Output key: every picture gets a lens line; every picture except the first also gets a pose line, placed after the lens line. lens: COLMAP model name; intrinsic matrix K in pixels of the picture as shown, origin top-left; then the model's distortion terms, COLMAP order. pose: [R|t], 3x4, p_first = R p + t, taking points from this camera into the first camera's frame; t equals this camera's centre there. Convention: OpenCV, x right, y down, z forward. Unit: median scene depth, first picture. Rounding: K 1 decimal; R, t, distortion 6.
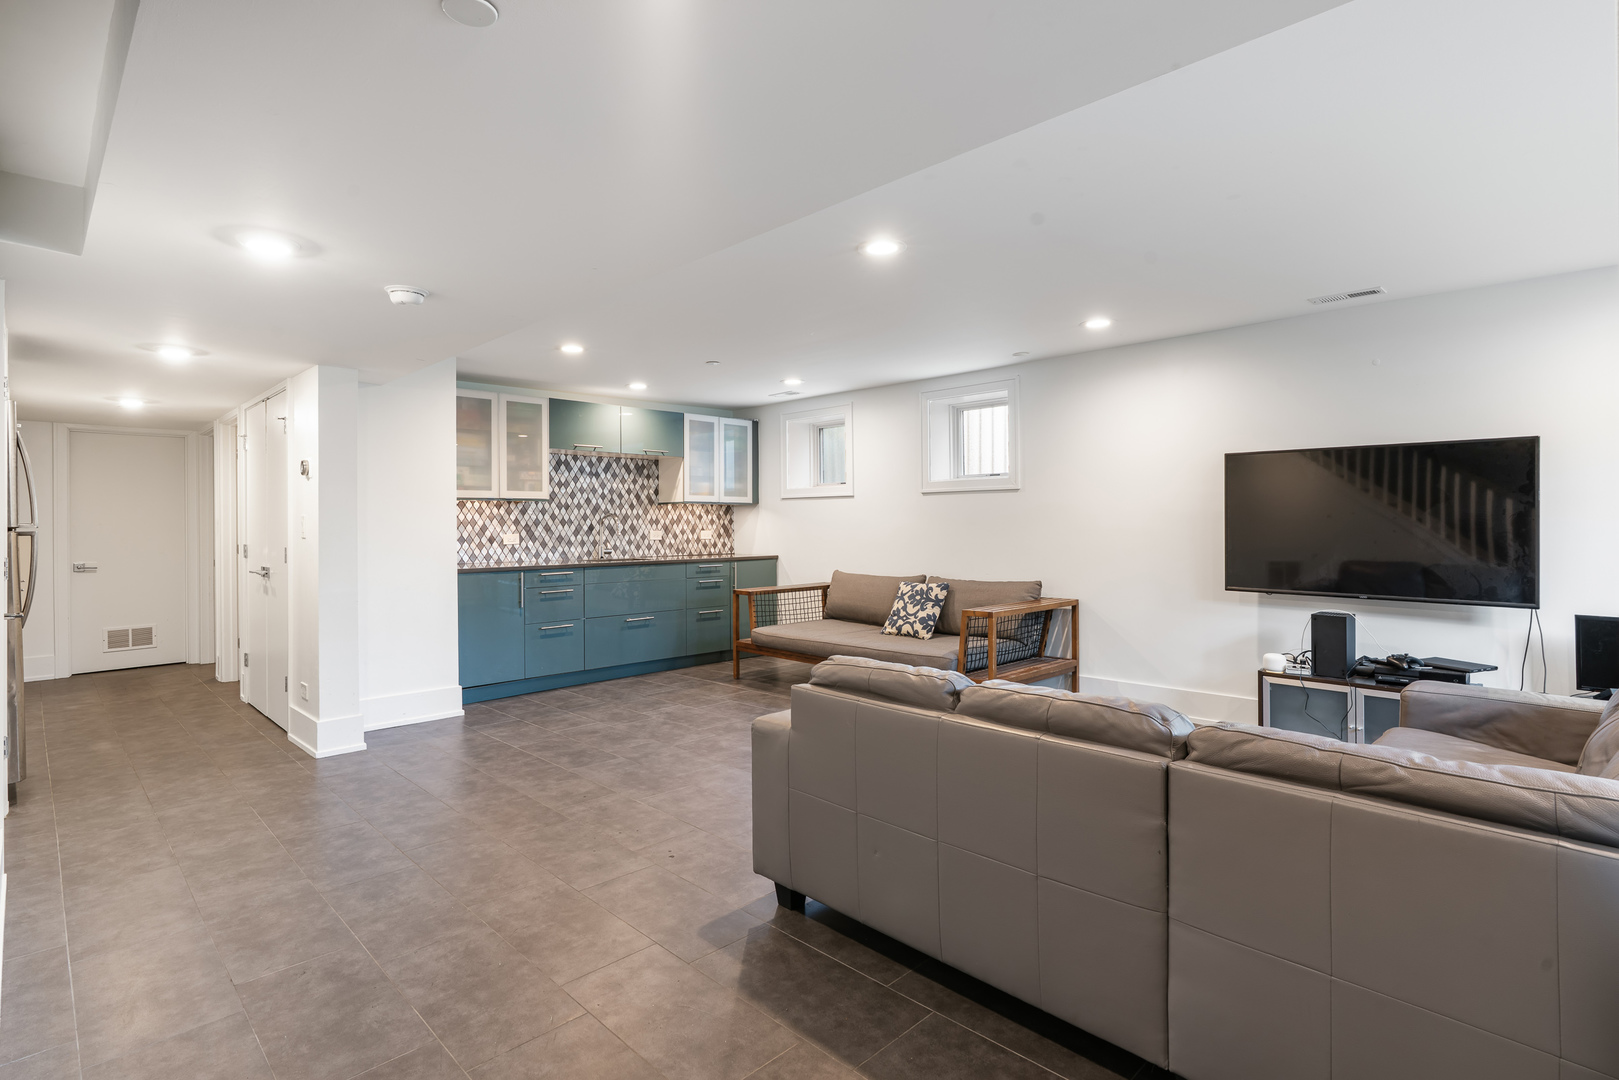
lens RADIAL K [[799.9, 0, 808.6], [0, 799.9, 525.3], [0, 0, 1]] dist [-0.002297, 0.000423]
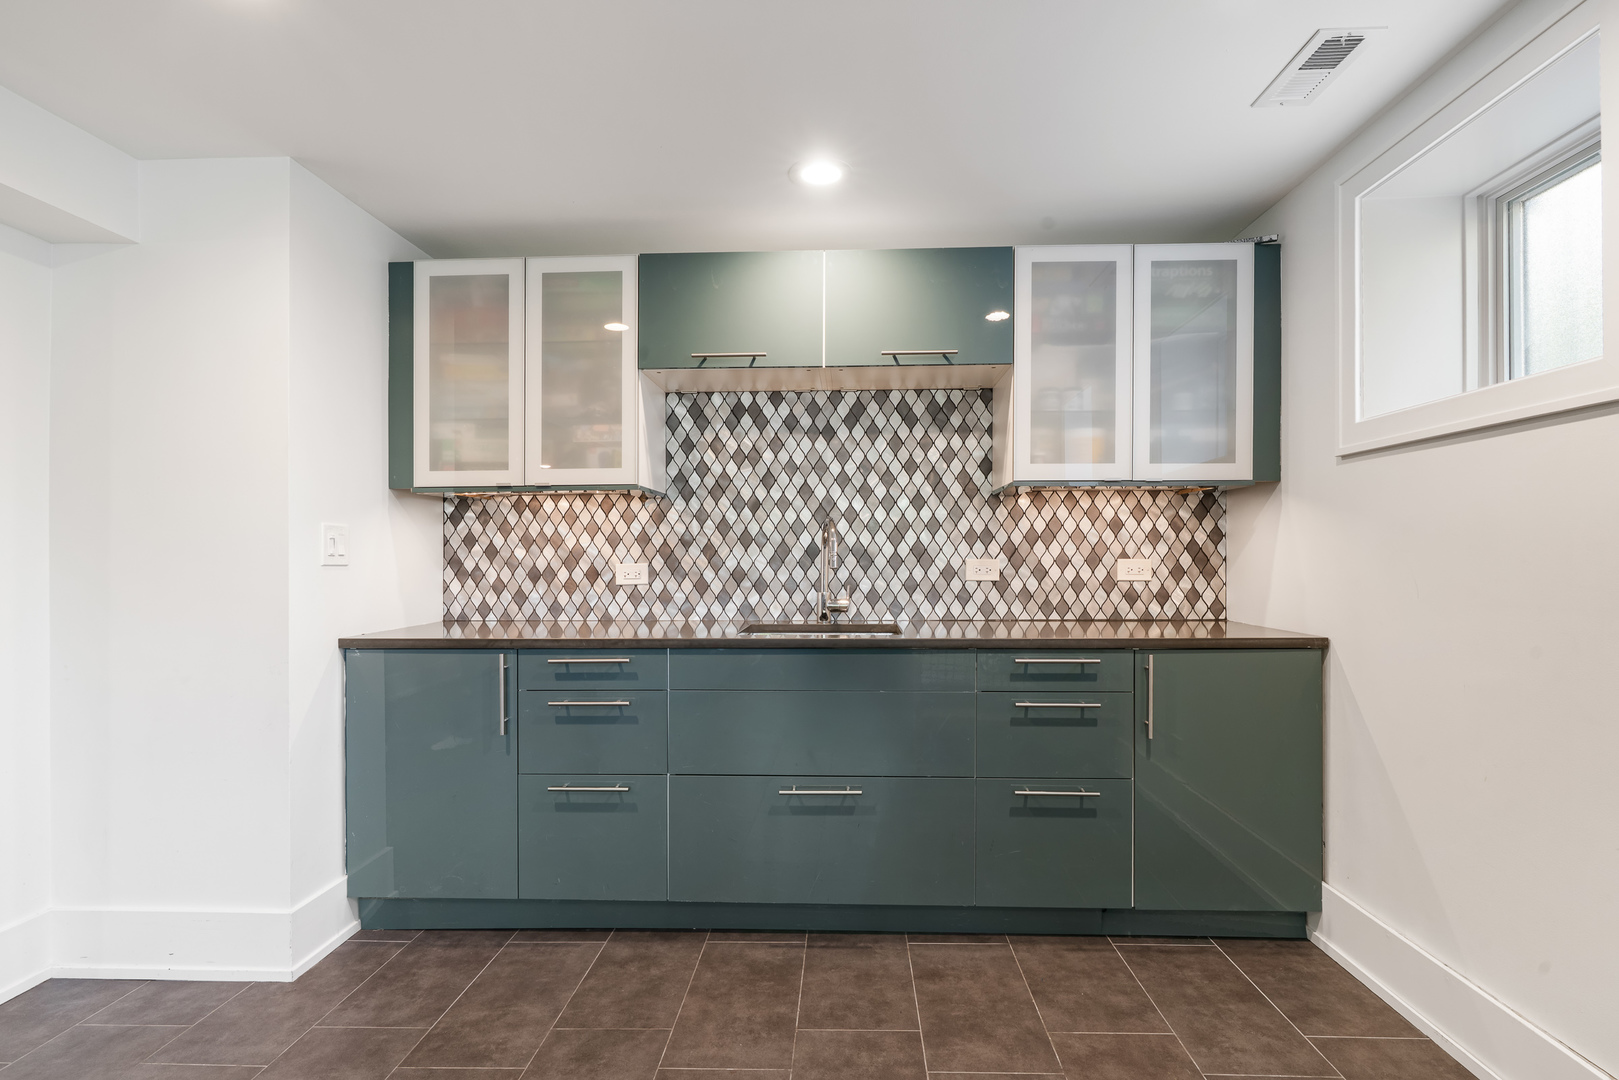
lens RADIAL K [[811.0, 0, 813.3], [0, 811.0, 551.1], [0, 0, 1]] dist [-0.003615, -0.000225]
pose [[0.687689, -0.002697, -0.726000, 0.058454], [-0.000233, 0.999992, -0.003935, 0.004930], [0.726005, 0.002875, 0.687683, 0.696980]]
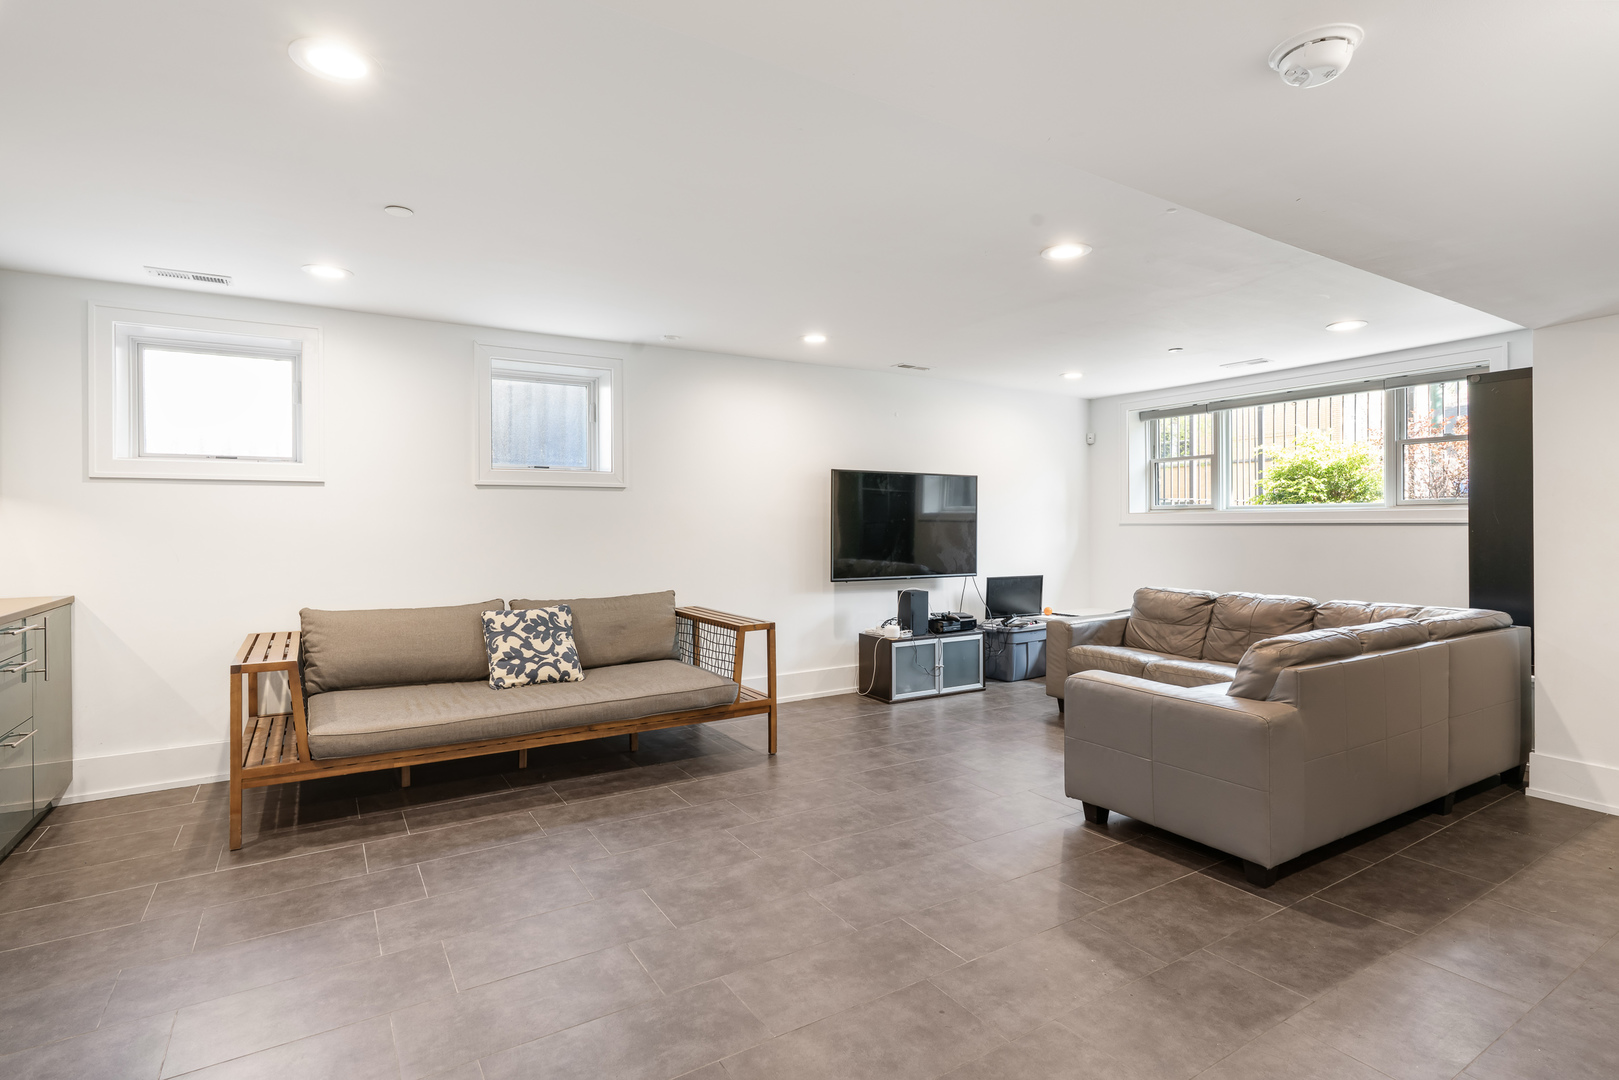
lens RADIAL K [[799.9, 0, 808.6], [0, 799.9, 525.3], [0, 0, 1]] dist [-0.002297, 0.000423]
pose [[0.218838, 0.001171, 0.975760, -0.451386], [0.007463, 0.999968, -0.002874, -0.000361], [-0.975733, 0.007911, 0.218822, 0.514715]]
